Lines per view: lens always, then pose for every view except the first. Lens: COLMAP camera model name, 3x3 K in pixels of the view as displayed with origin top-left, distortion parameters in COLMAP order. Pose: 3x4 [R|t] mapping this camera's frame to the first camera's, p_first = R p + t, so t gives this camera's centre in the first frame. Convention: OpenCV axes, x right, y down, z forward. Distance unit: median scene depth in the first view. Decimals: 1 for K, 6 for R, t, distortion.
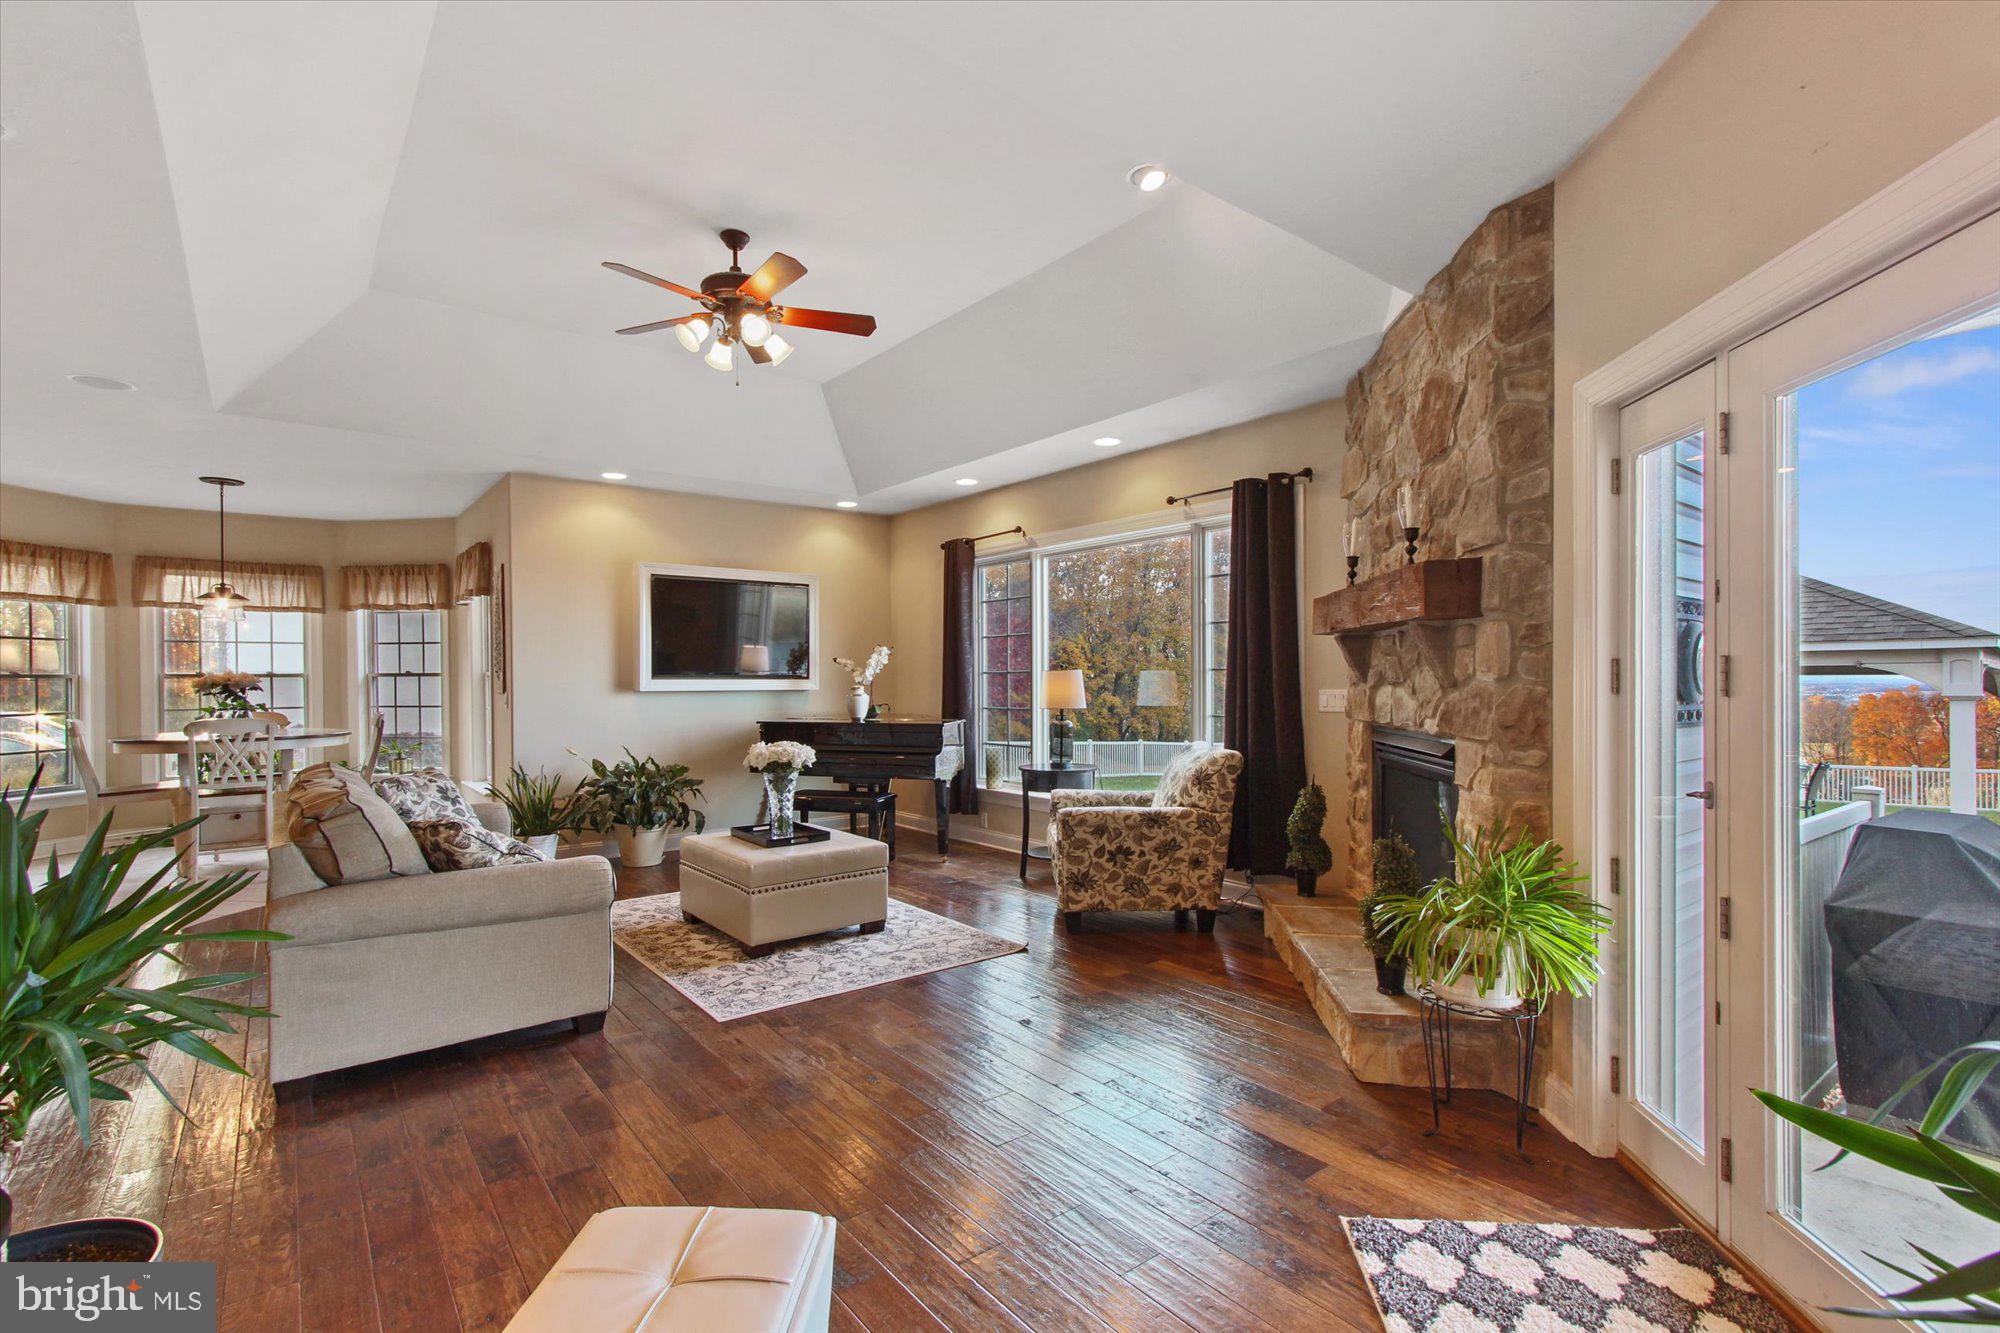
lens RADIAL K [[916.1, 0, 993.1], [0, 916.1, 680.2], [0, 0, 1]] dist [-0.004696, 0.002134]
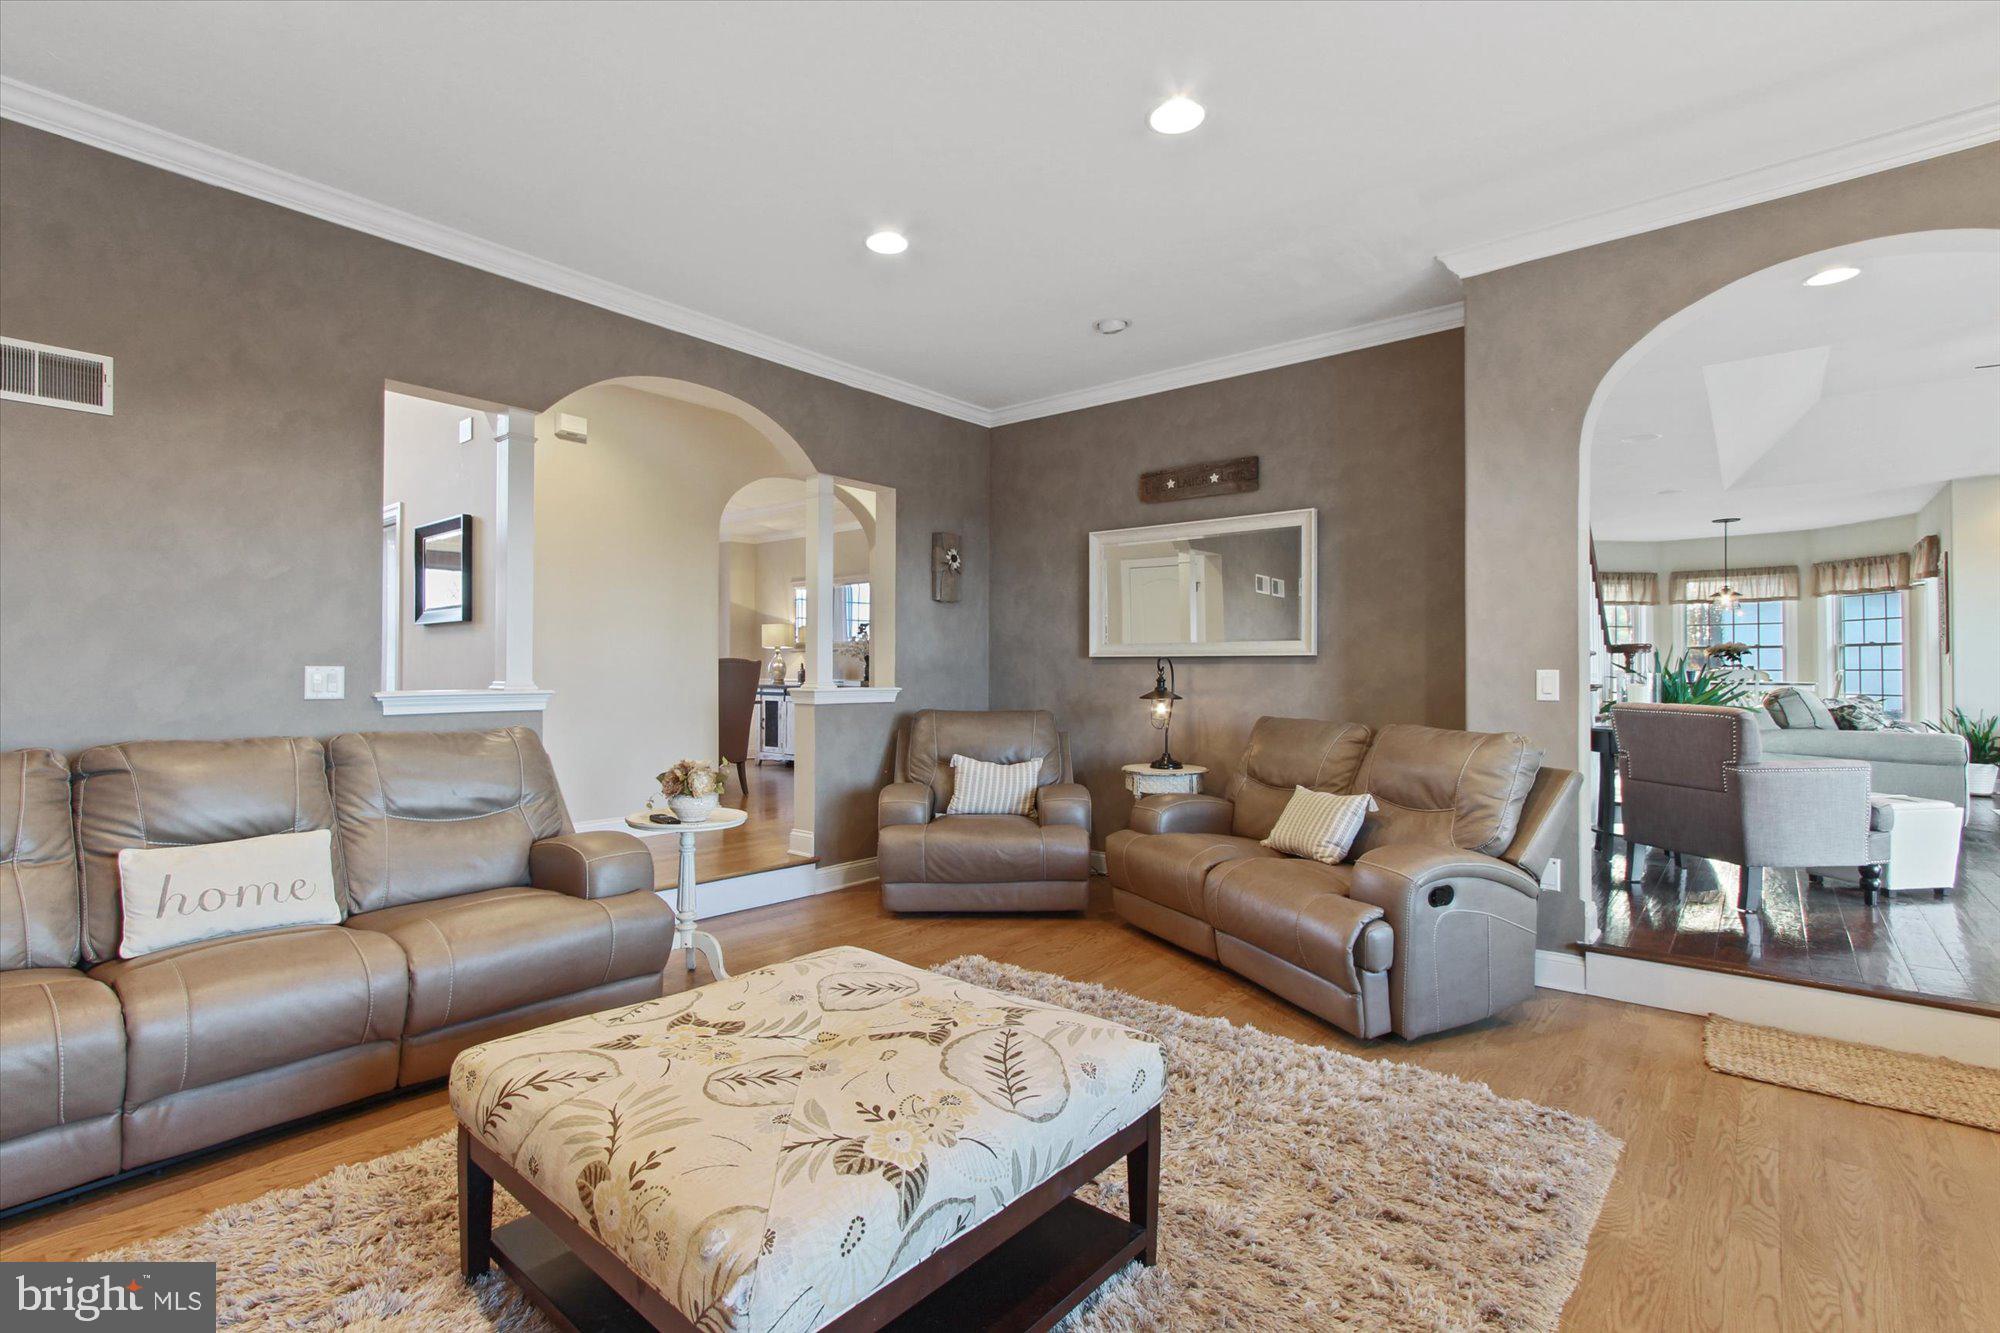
lens RADIAL K [[916.1, 0, 978.1], [0, 916.1, 670.4], [0, 0, 1]] dist [-0.004696, 0.002134]
pose [[0.191946, 0.003846, -0.981398, 0.395855], [-0.005437, 0.999981, 0.002855, 0.036592], [0.981390, 0.004787, 0.191964, -0.492543]]
